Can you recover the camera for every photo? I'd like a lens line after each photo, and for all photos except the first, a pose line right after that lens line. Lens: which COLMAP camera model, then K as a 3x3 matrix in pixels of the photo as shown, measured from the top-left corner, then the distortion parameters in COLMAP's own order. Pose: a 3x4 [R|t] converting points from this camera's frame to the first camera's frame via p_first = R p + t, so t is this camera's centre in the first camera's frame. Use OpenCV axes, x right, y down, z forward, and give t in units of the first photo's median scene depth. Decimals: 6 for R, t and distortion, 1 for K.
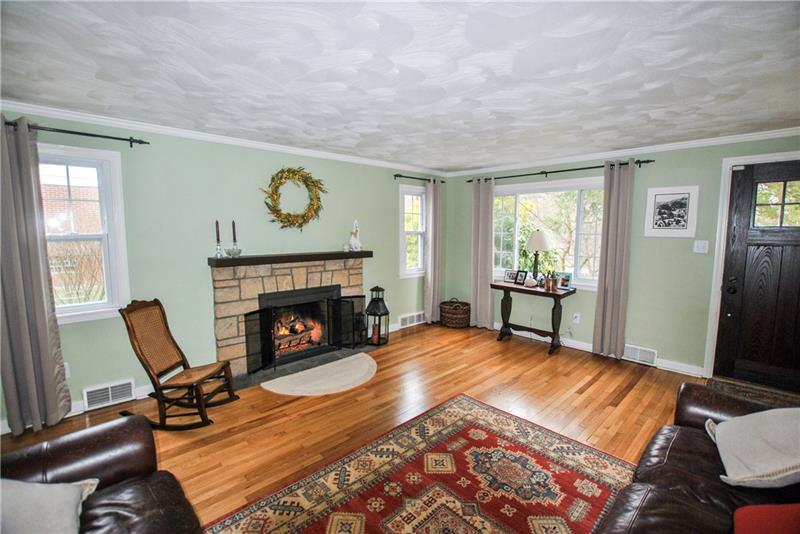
lens RADIAL K [[351.0, 0, 403.2], [0, 351.0, 268.6], [0, 0, 1]] dist [-0.030698, 0.000319]
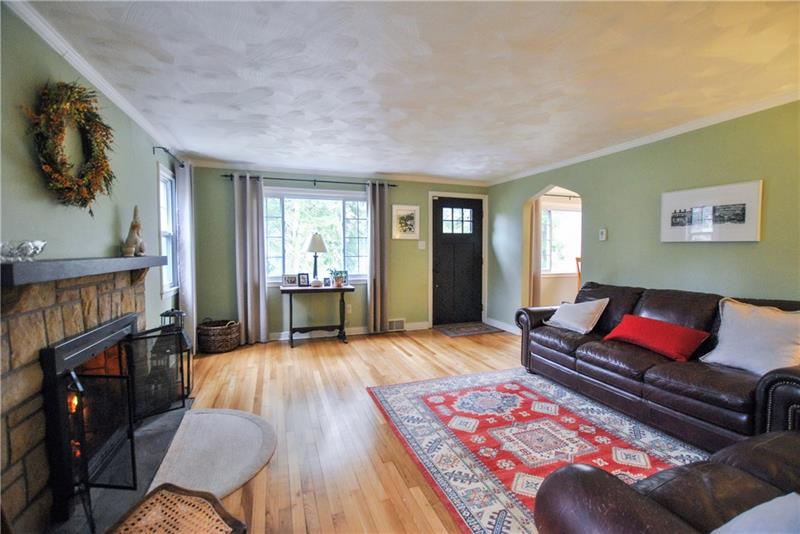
lens RADIAL K [[351.0, 0, 403.2], [0, 351.0, 268.6], [0, 0, 1]] dist [-0.030698, 0.000319]
pose [[0.400975, -0.049655, 0.914743, -0.879406], [0.102349, 0.994707, 0.009131, 0.026061], [-0.910354, 0.089961, 0.403934, 0.606237]]
